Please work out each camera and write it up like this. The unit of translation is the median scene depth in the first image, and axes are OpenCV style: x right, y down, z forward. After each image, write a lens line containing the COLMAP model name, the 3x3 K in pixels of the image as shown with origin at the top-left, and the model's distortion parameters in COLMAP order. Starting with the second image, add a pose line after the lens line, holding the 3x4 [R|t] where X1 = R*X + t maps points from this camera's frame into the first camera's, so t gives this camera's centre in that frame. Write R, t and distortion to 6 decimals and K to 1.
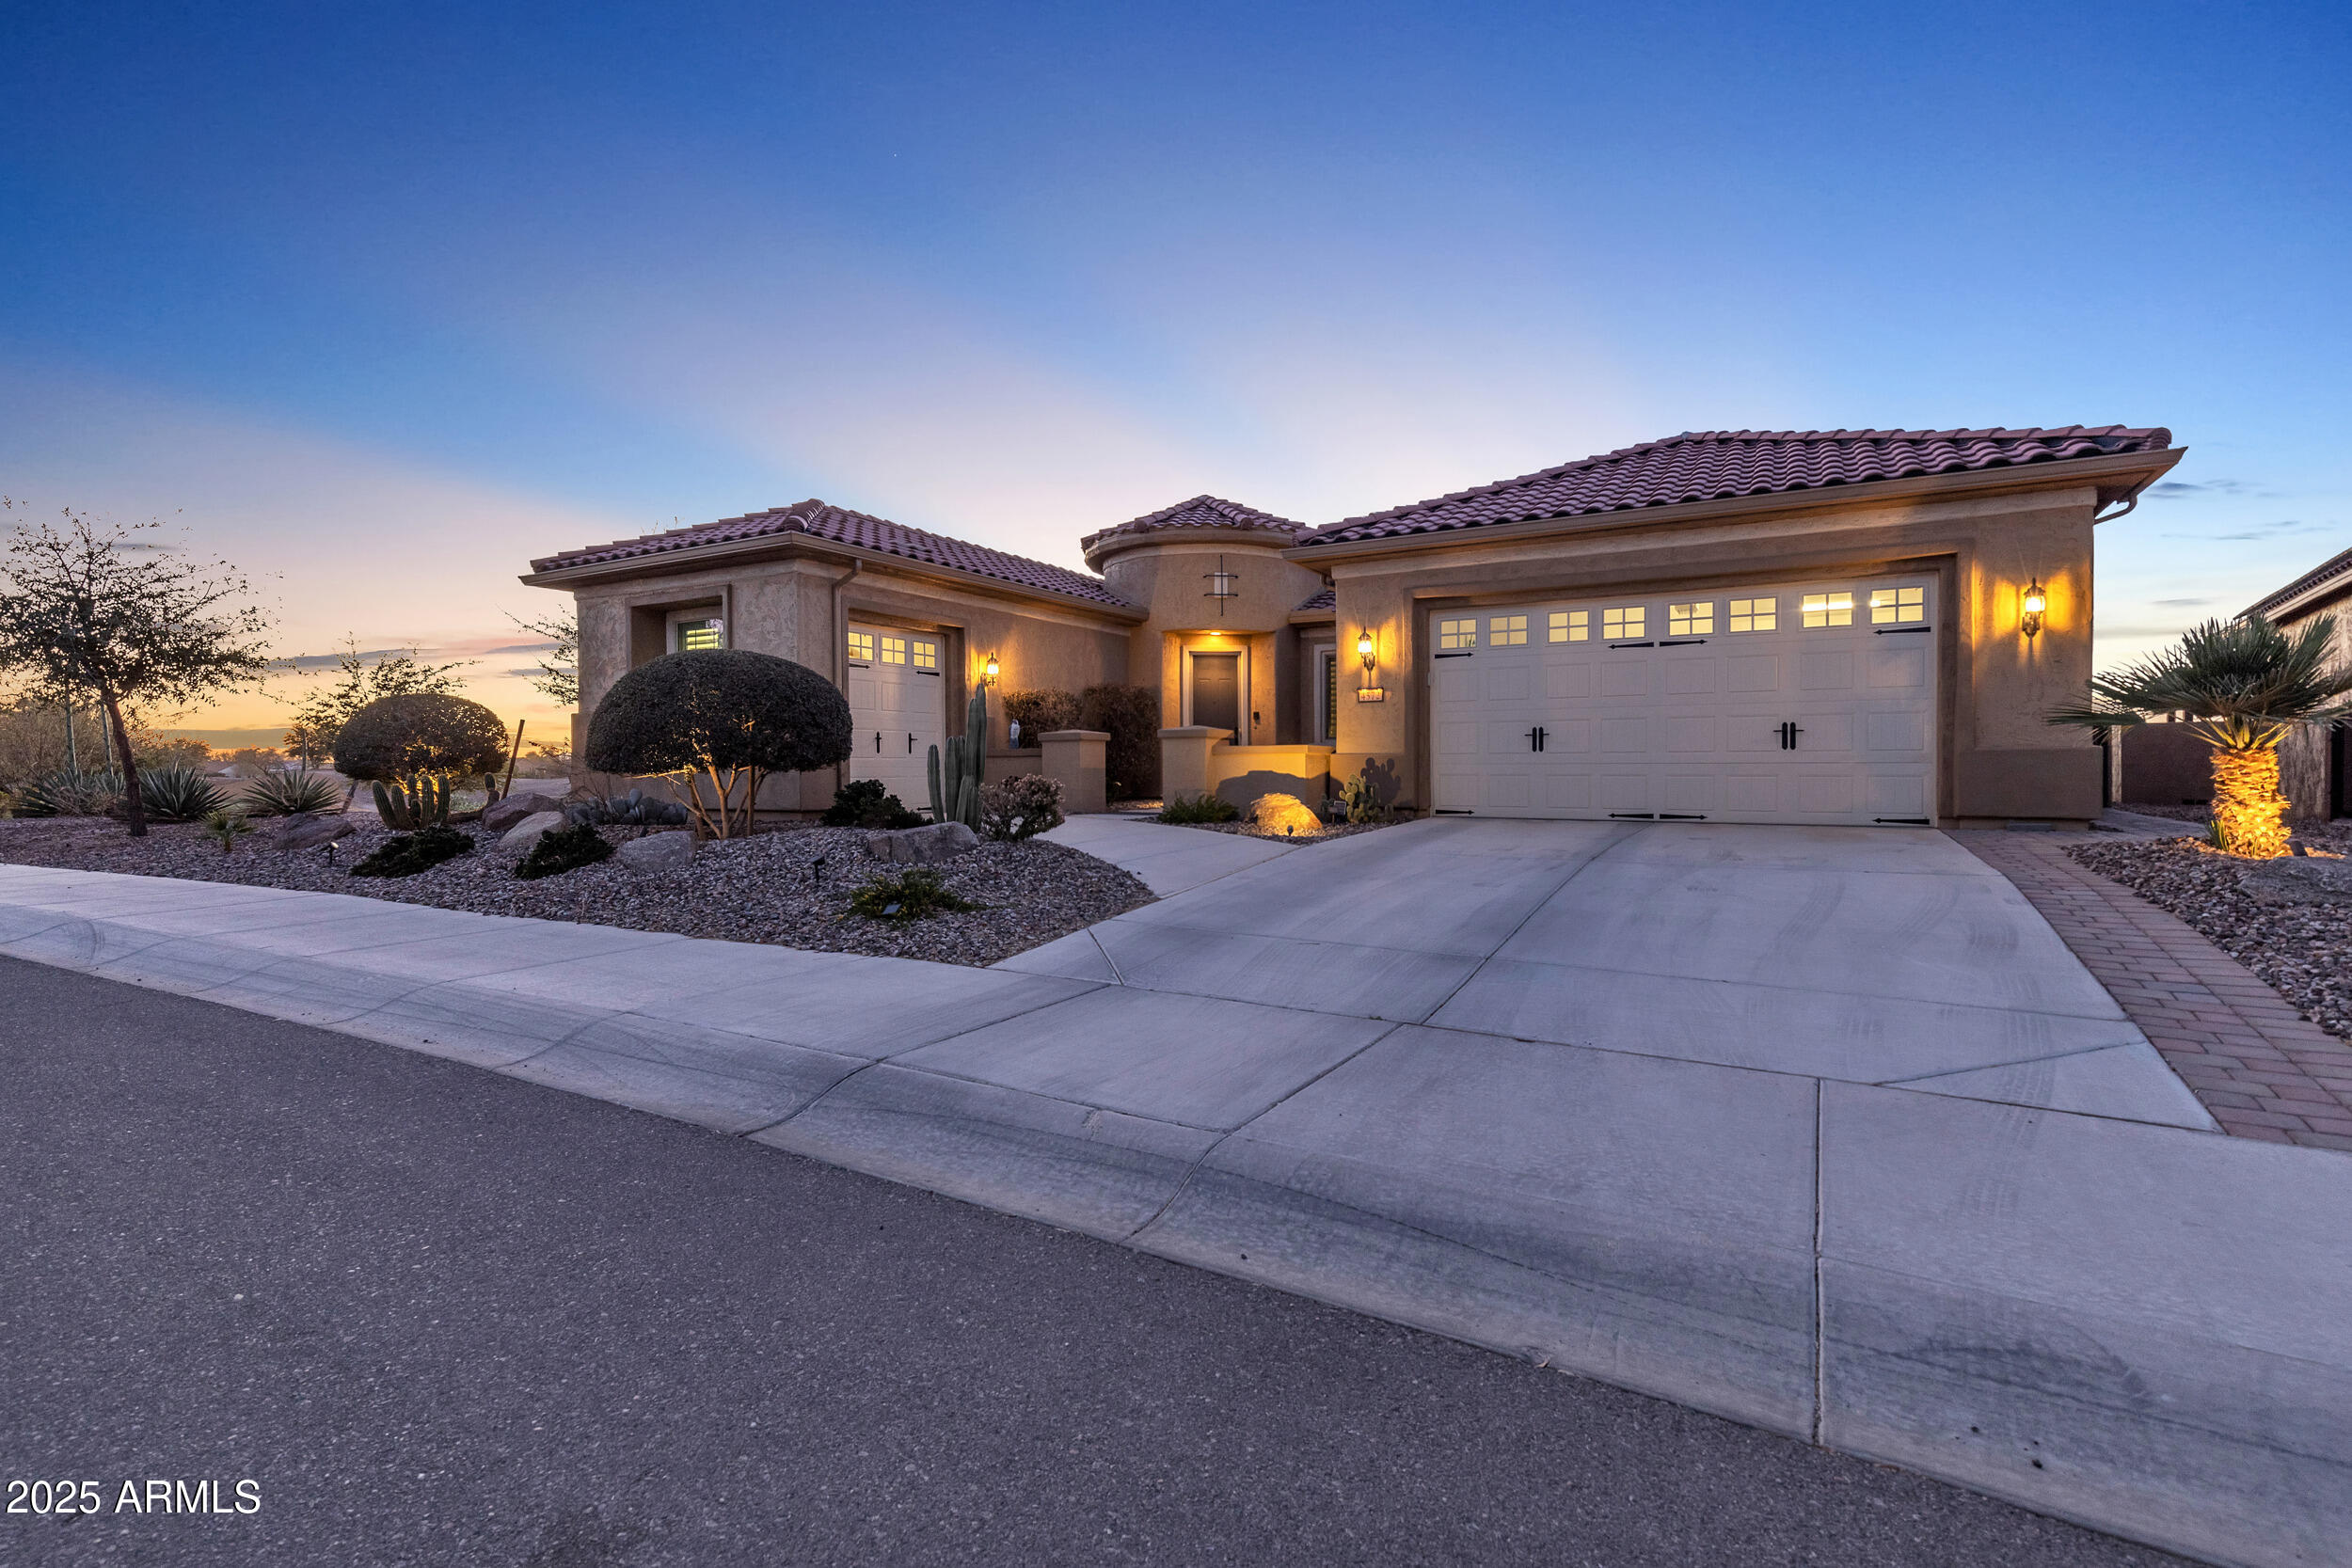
lens RADIAL K [[1069.6, 0, 1176.5], [0, 1069.6, 776.2], [0, 0, 1]] dist [0.001071, -0.000108]
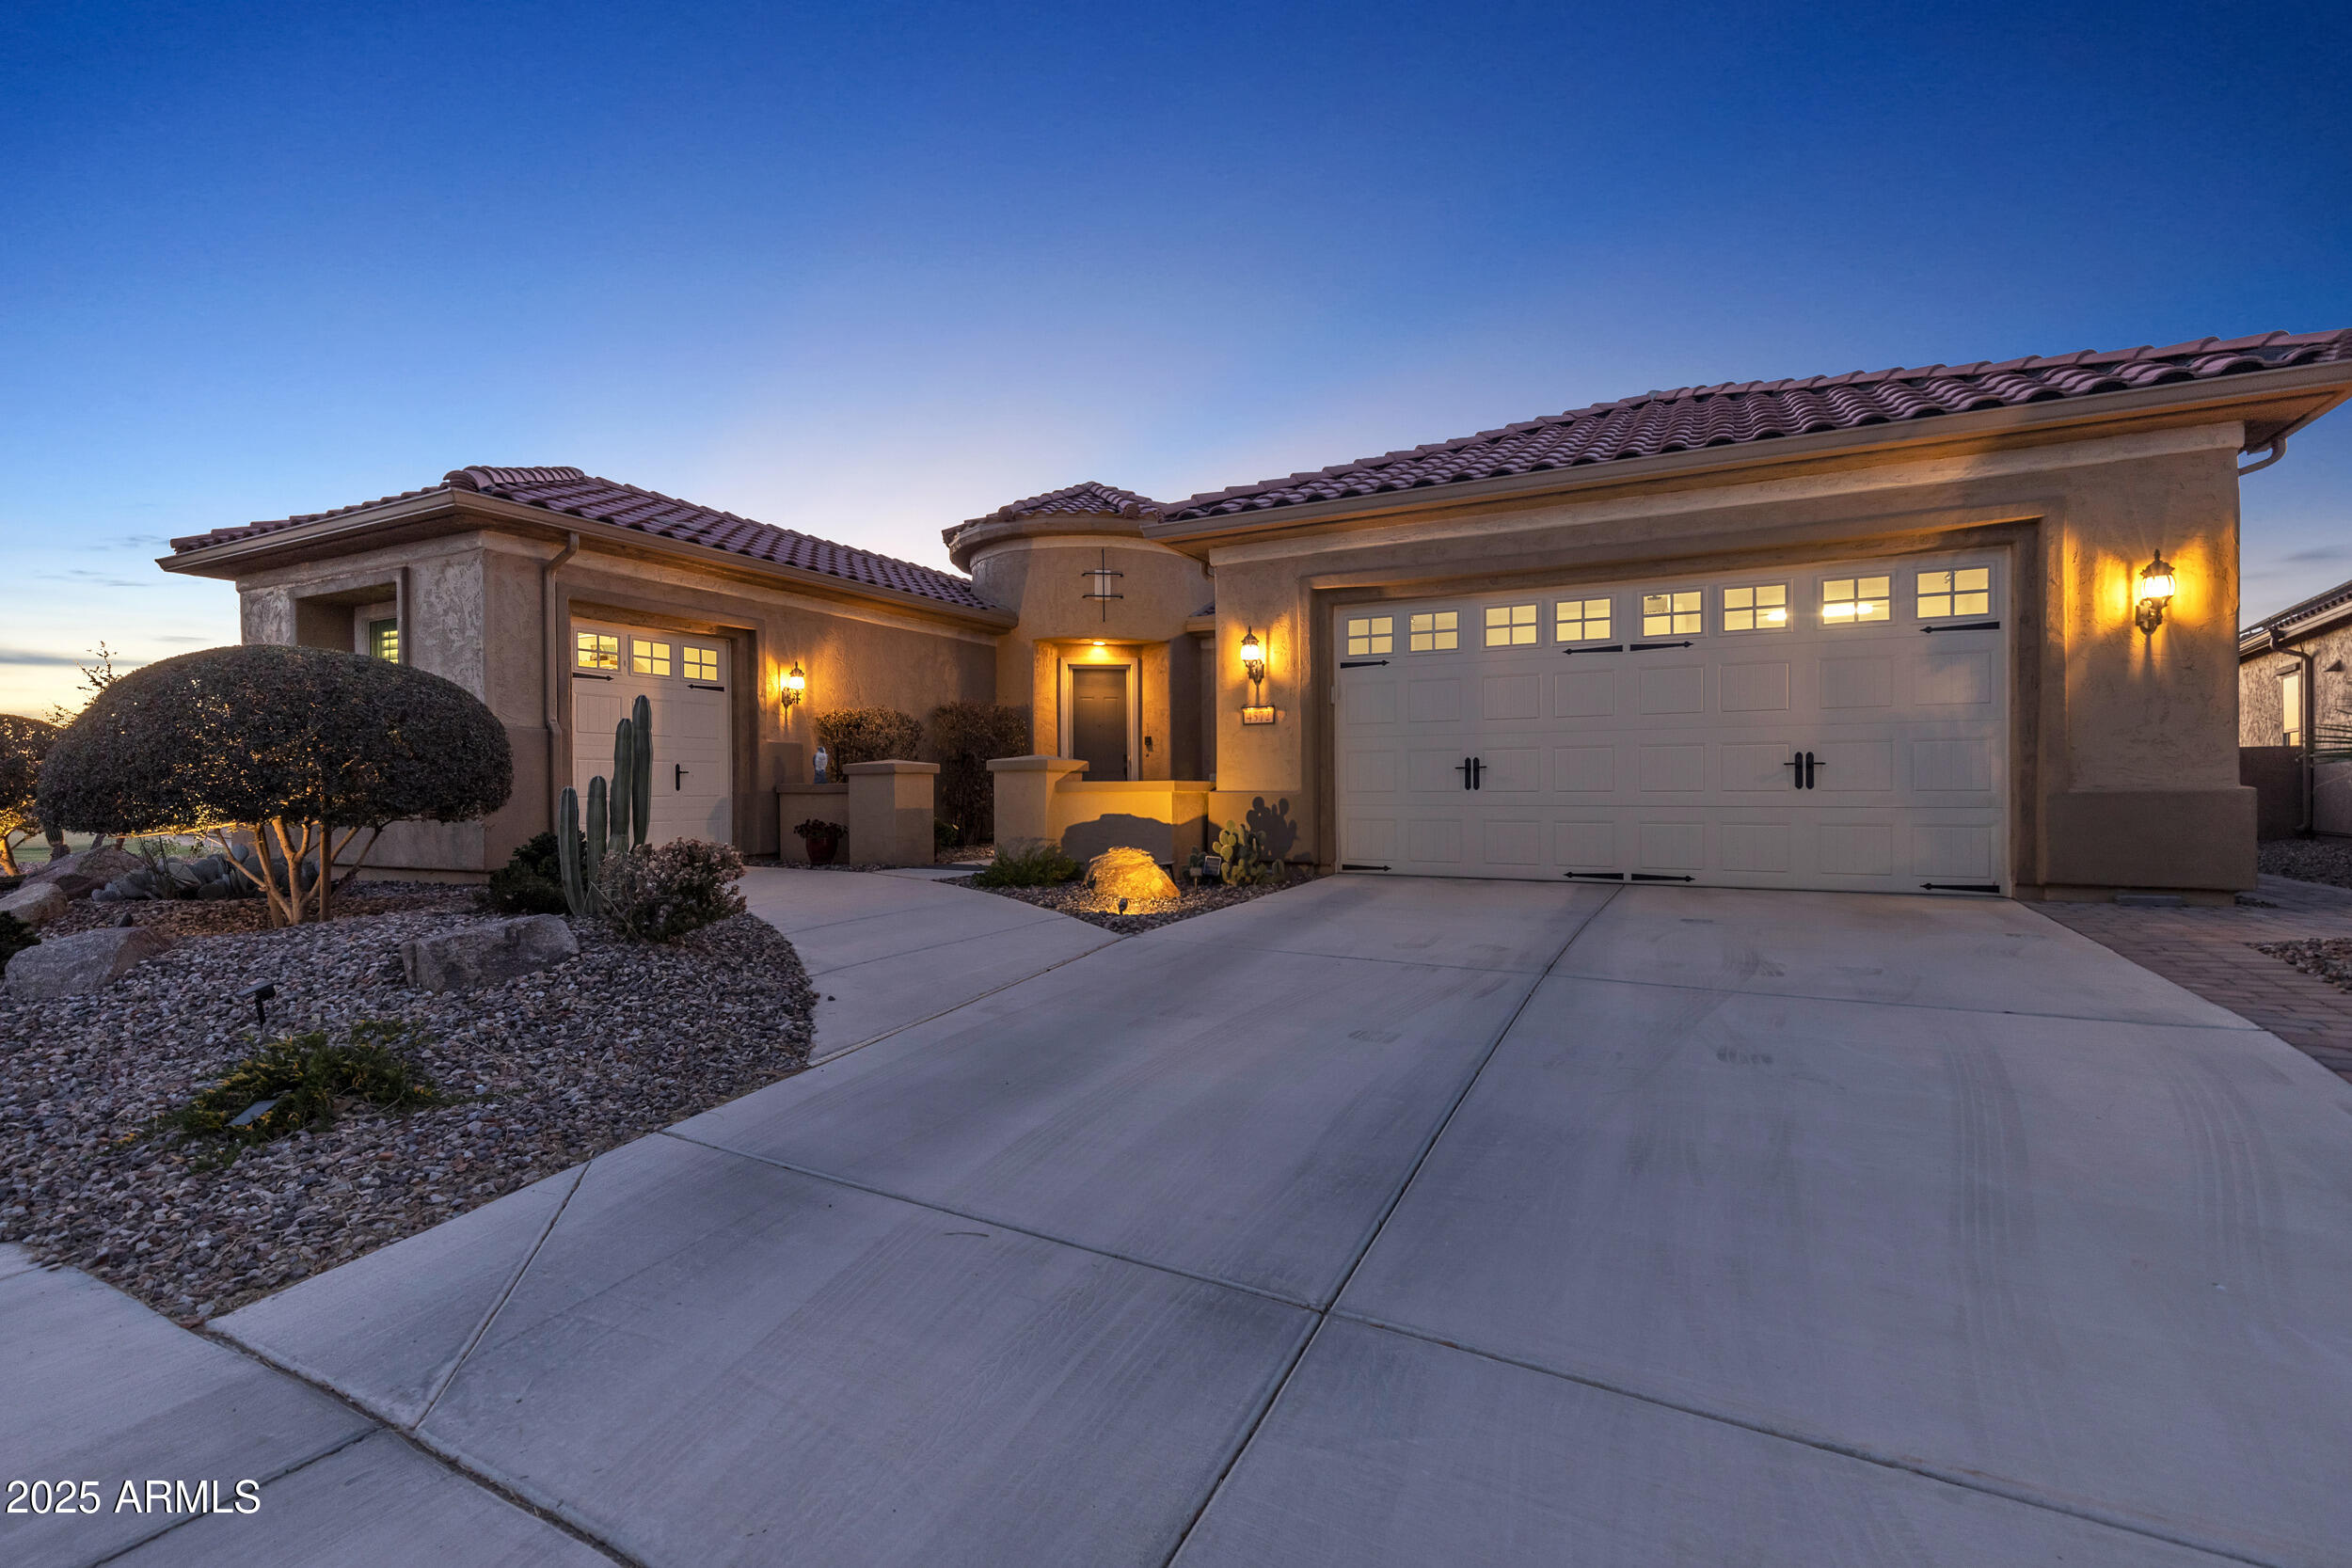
lens RADIAL K [[1069.6, 0, 1176.5], [0, 1069.6, 791.0], [0, 0, 1]] dist [0.001071, -0.000108]
pose [[0.998969, -0.002014, 0.045363, 0.089596], [0.002381, 0.999965, -0.008034, -0.016013], [-0.045346, 0.008134, 0.998938, 0.240257]]
